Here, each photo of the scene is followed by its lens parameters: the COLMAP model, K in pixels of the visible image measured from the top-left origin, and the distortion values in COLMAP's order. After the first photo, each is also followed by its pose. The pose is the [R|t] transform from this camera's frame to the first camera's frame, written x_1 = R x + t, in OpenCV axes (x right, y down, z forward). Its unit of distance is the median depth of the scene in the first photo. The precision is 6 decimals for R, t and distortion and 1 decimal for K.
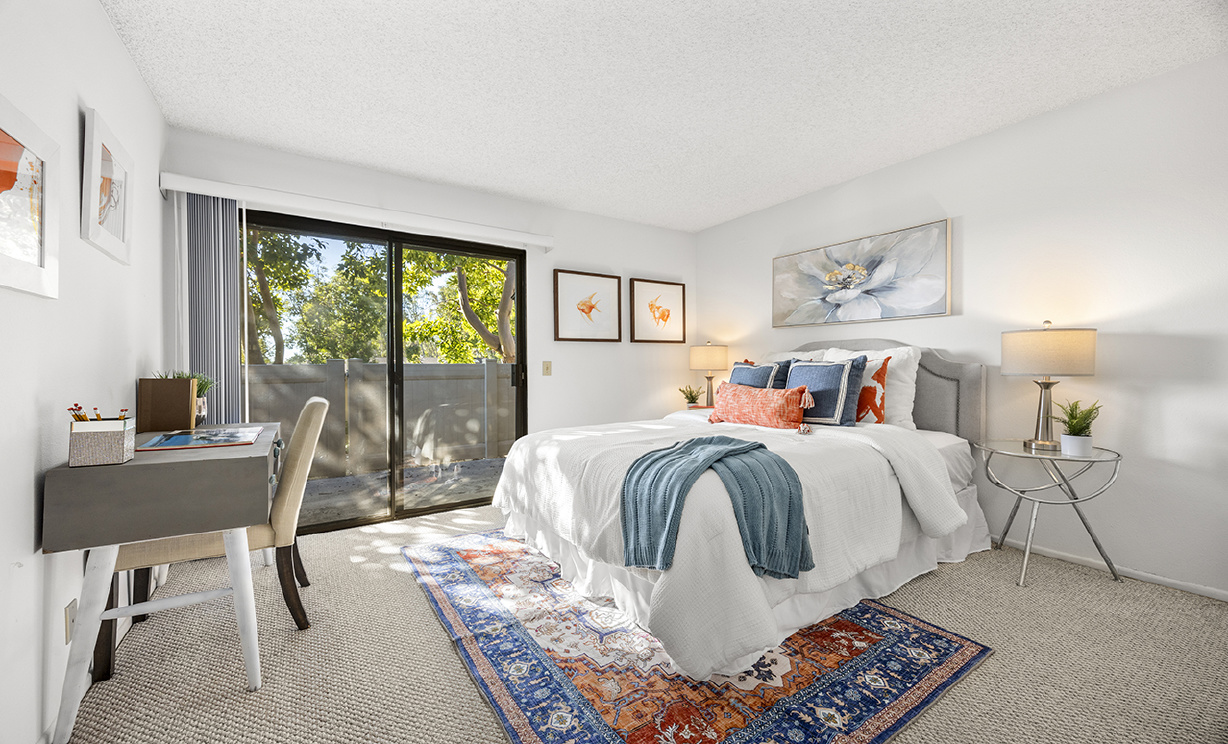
lens RADIAL K [[476.7, 0, 610.0], [0, 476.7, 365.5], [0, 0, 1]] dist [-0.002542, -0.000366]
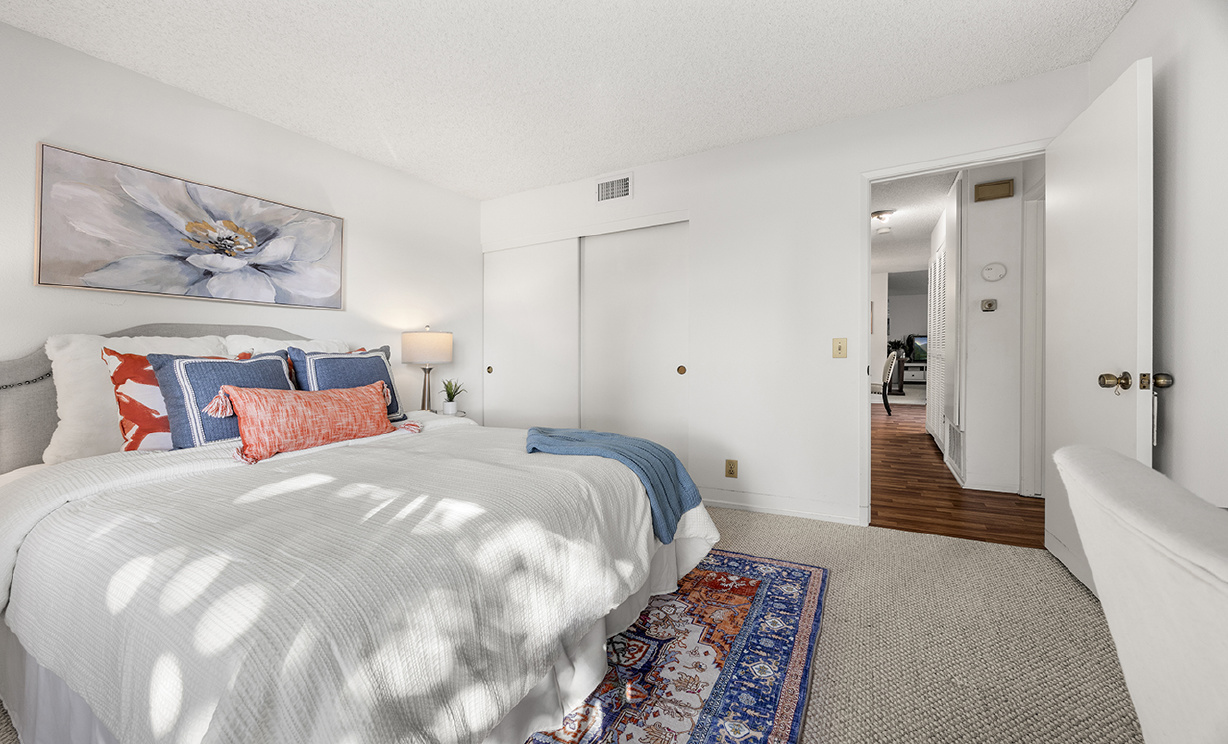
lens RADIAL K [[476.7, 0, 610.0], [0, 476.7, 365.5], [0, 0, 1]] dist [-0.002542, -0.000366]
pose [[-0.473019, -0.014912, 0.880926, -0.457769], [0.014644, 0.999586, 0.024783, 0.000578], [-0.880930, 0.024623, -0.472605, 0.889119]]
